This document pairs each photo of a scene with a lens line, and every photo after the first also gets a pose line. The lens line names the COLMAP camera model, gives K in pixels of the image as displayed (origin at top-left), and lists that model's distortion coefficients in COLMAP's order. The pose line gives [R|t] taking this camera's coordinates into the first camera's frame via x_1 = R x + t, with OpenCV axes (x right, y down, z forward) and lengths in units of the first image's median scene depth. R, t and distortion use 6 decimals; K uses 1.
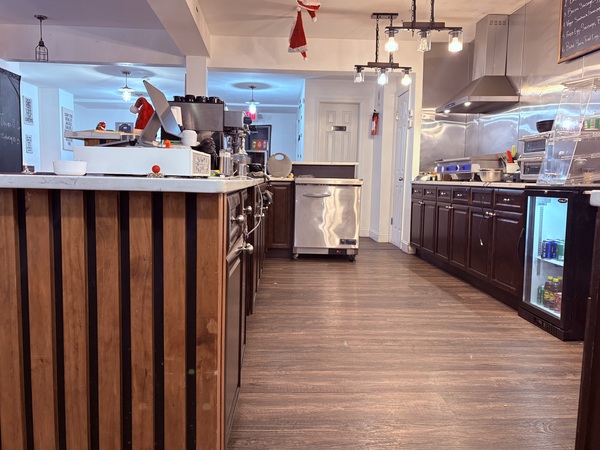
lens RADIAL K [[484.4, 0, 297.5], [0, 484.4, 223.0], [0, 0, 1]] dist [0.030555, -0.002953]
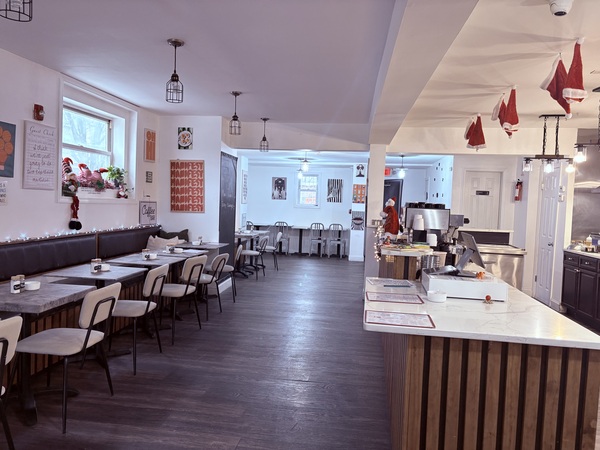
lens RADIAL K [[448.1, 0, 300.0], [0, 448.1, 225.0], [0, 0, 1]] dist [0.040629, -0.048430]
pose [[0.983289, 0.024291, -0.180421, -0.200897], [-0.032429, 0.998579, -0.042293, -0.083982], [0.179137, 0.047437, 0.982680, -0.169387]]
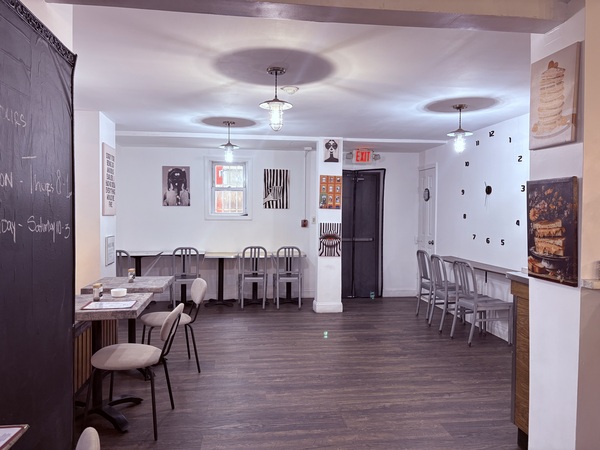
lens RADIAL K [[448.1, 0, 300.0], [0, 448.1, 225.0], [0, 0, 1]] dist [0.040629, -0.048430]
pose [[0.995902, -0.013286, 0.089462, -0.481935], [0.019001, 0.997811, -0.063341, -0.164291], [-0.088425, 0.064782, 0.993974, 0.732044]]
